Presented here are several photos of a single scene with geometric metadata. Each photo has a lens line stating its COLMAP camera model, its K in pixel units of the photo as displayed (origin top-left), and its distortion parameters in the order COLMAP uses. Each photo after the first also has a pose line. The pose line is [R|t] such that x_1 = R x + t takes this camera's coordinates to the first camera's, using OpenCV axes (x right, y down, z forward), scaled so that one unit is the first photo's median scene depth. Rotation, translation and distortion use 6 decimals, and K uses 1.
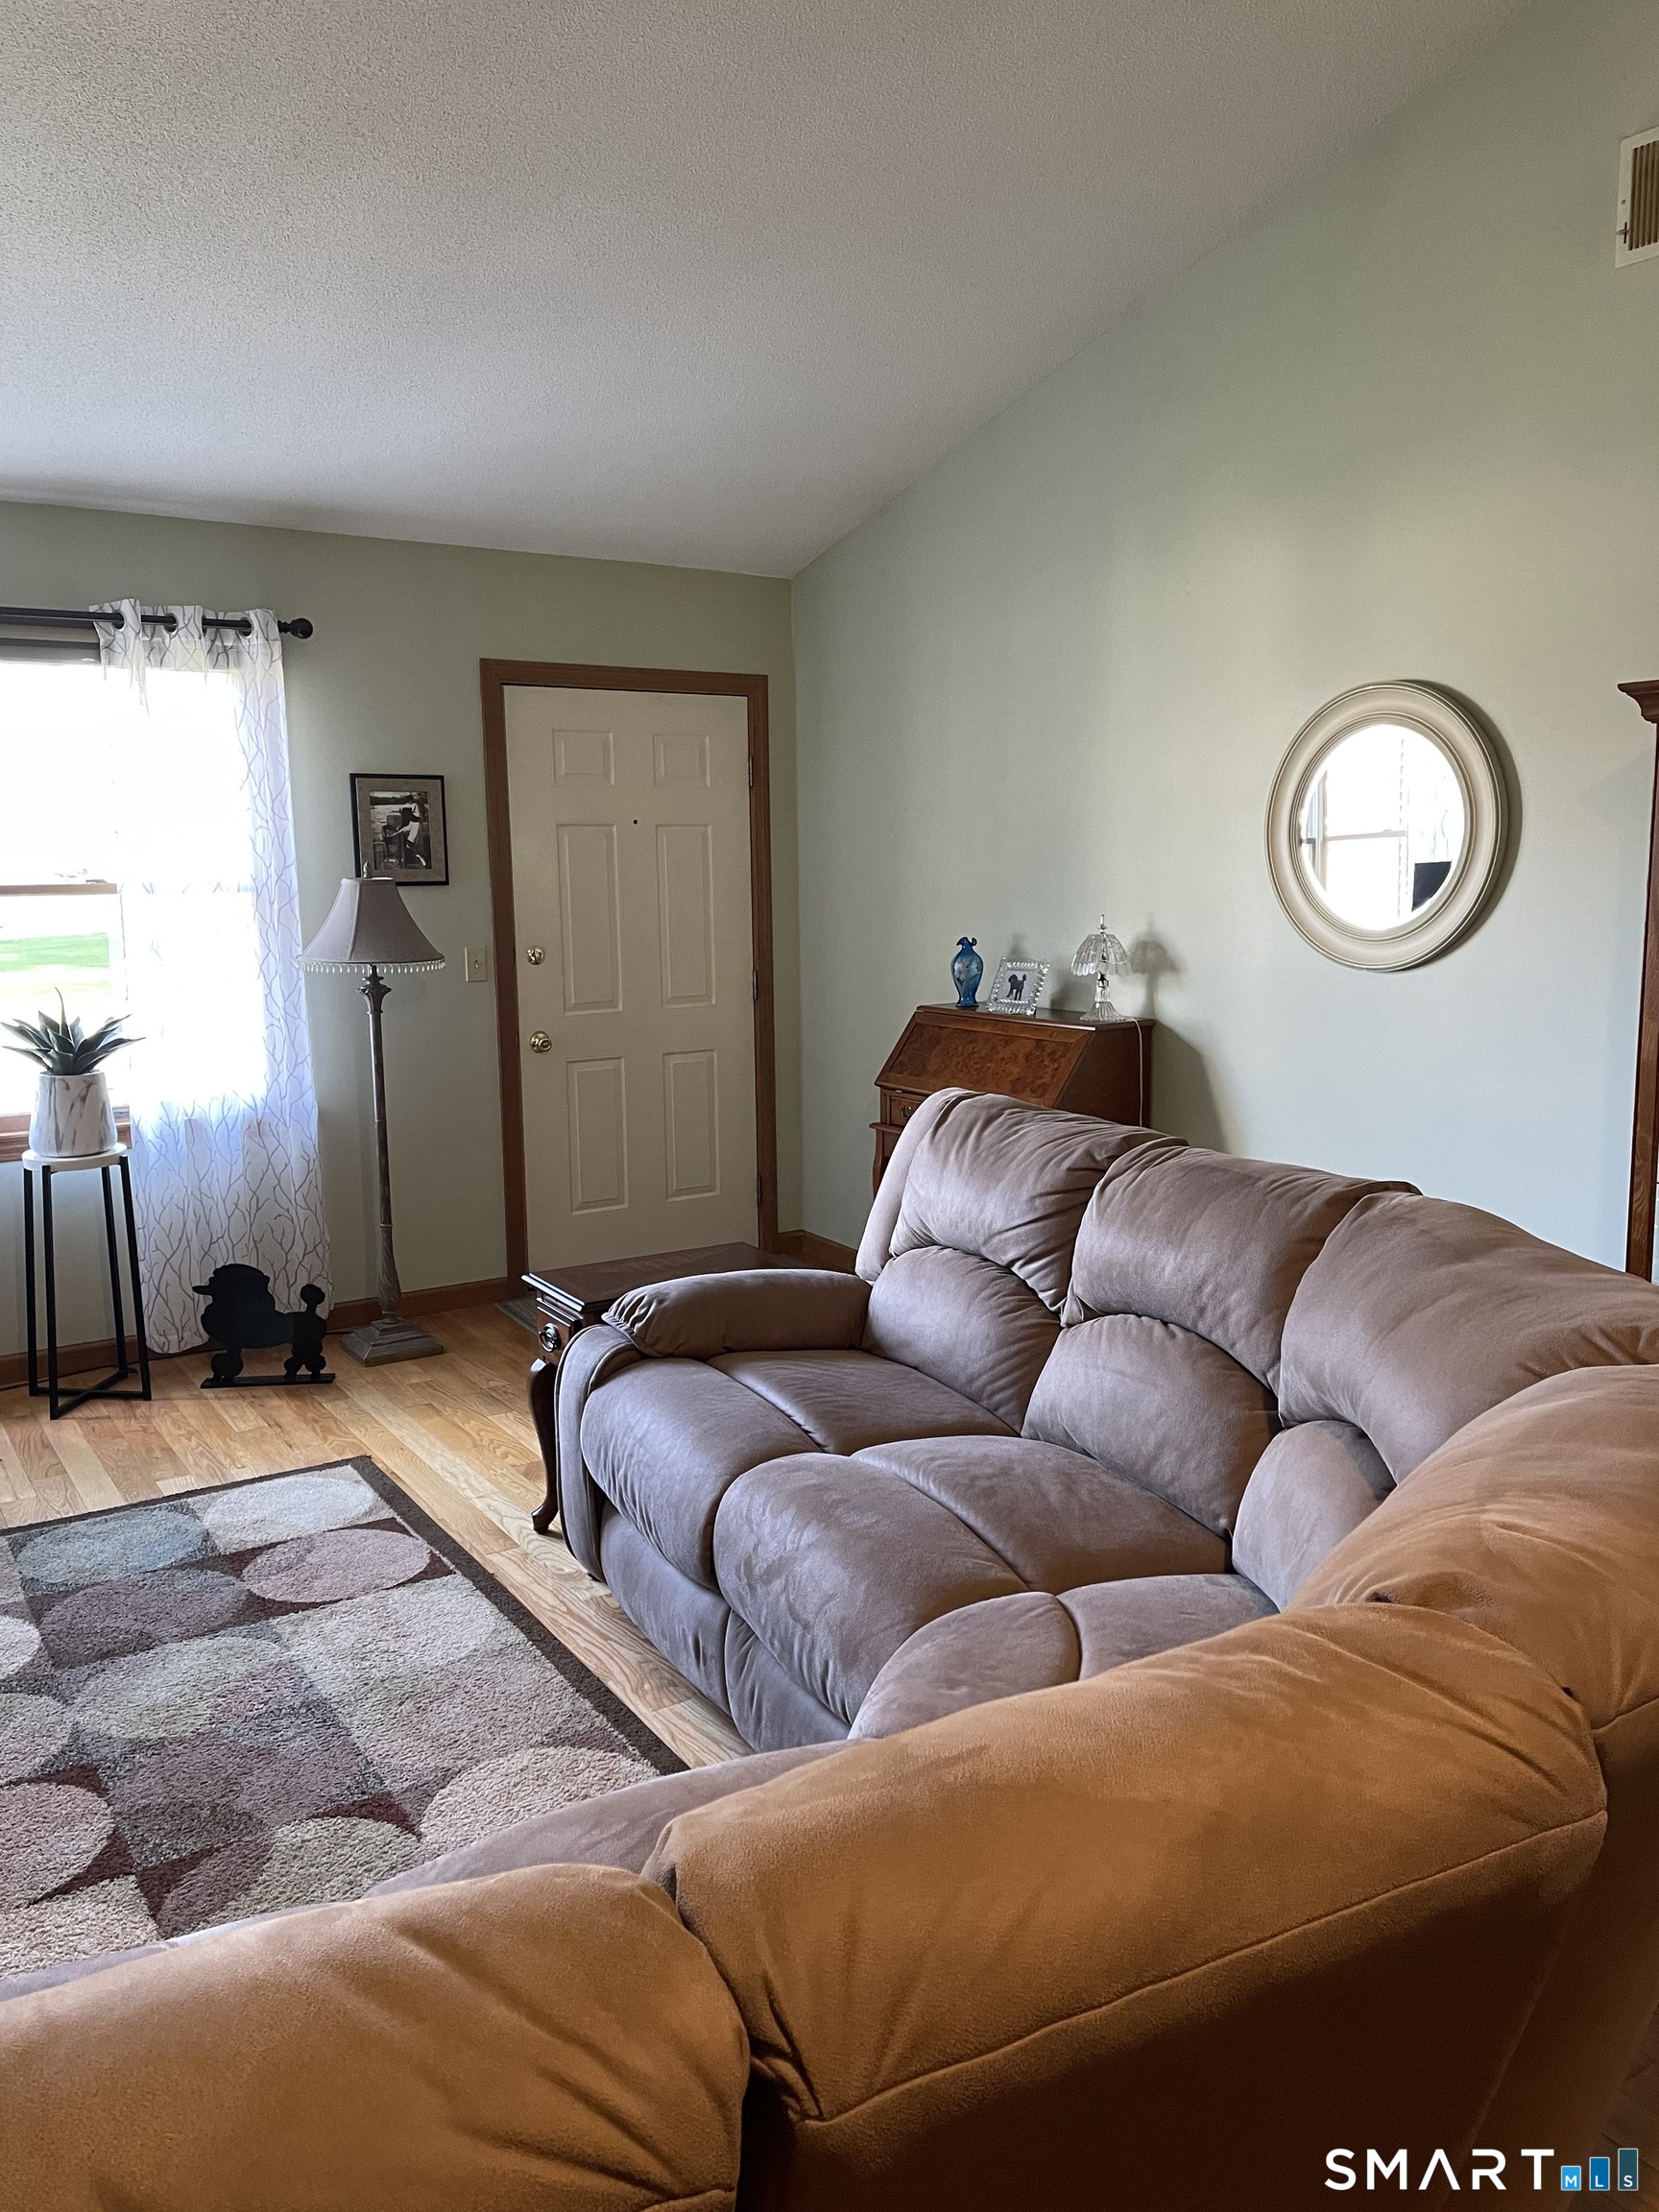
lens RADIAL K [[1654.7, 0, 829.5], [0, 1654.7, 1106.0], [0, 0, 1]] dist [0.102403, -0.124467]
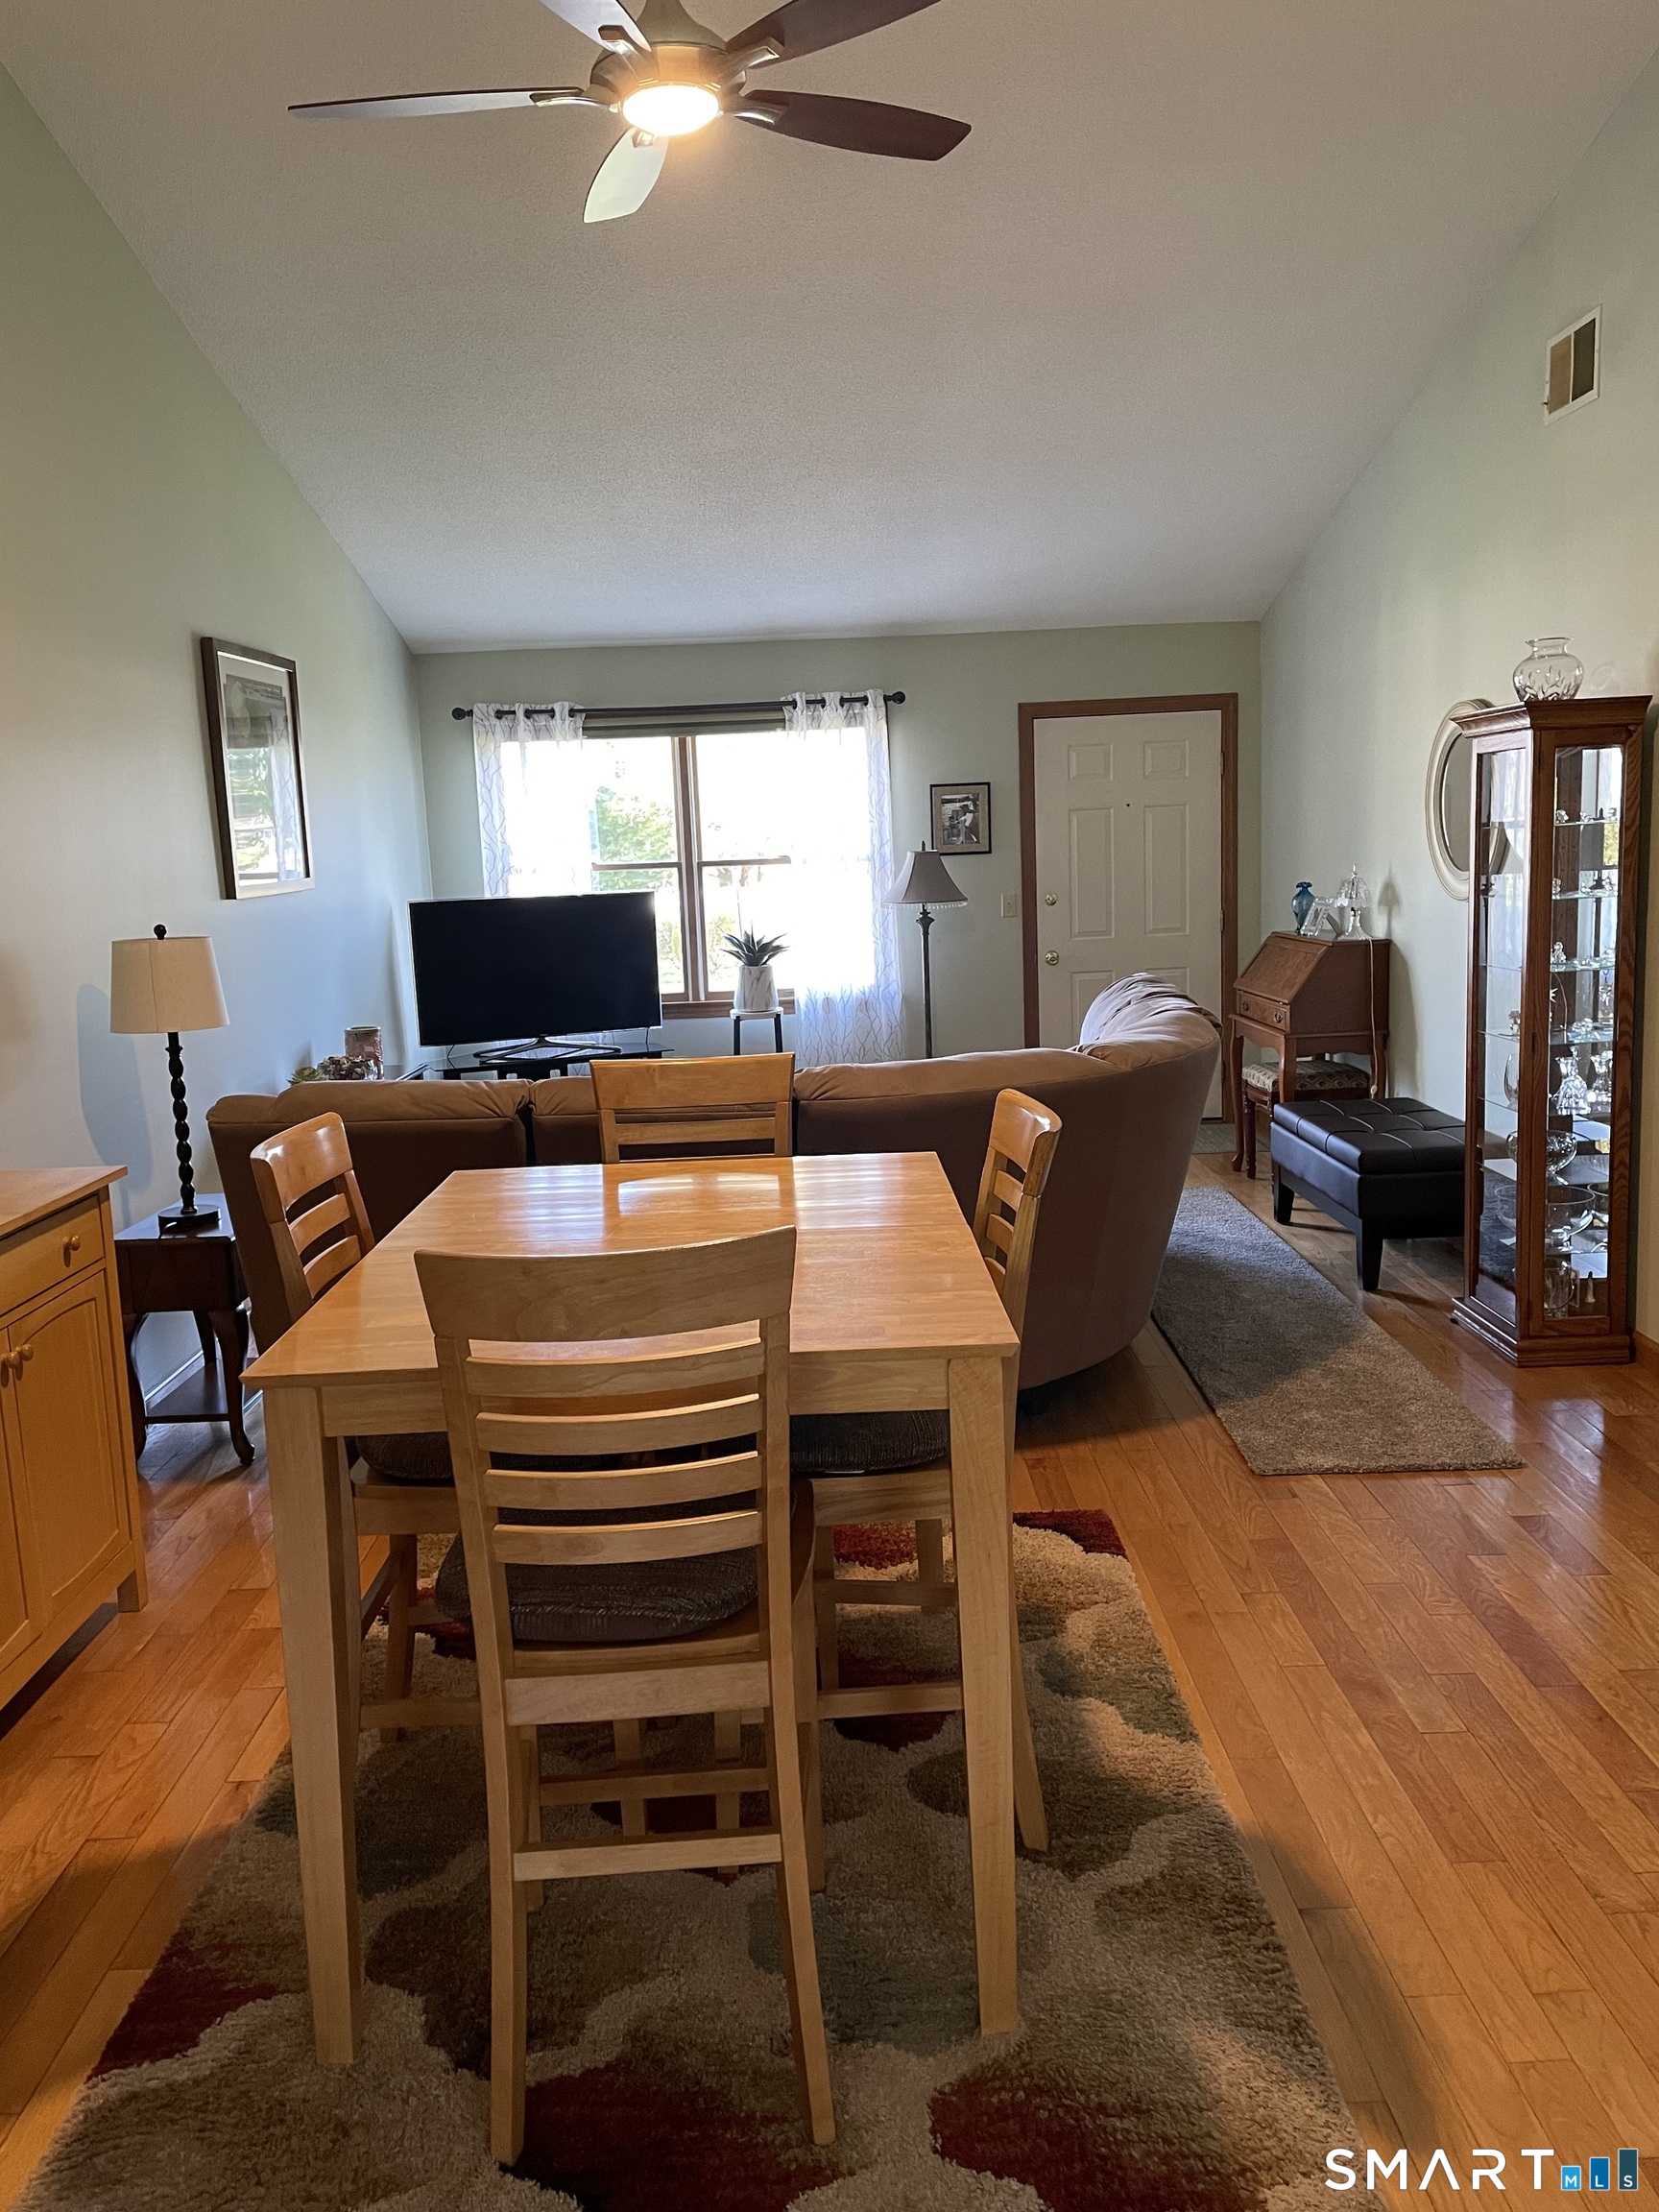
lens RADIAL K [[1651.1, 0, 838.4], [0, 1651.1, 1106.0], [0, 0, 1]] dist [0.102315, -0.128222]
pose [[0.846816, 0.063750, -0.528052, 0.516430], [-0.052367, 0.997961, 0.036503, 0.056274], [0.529303, -0.003258, 0.848427, -0.405251]]
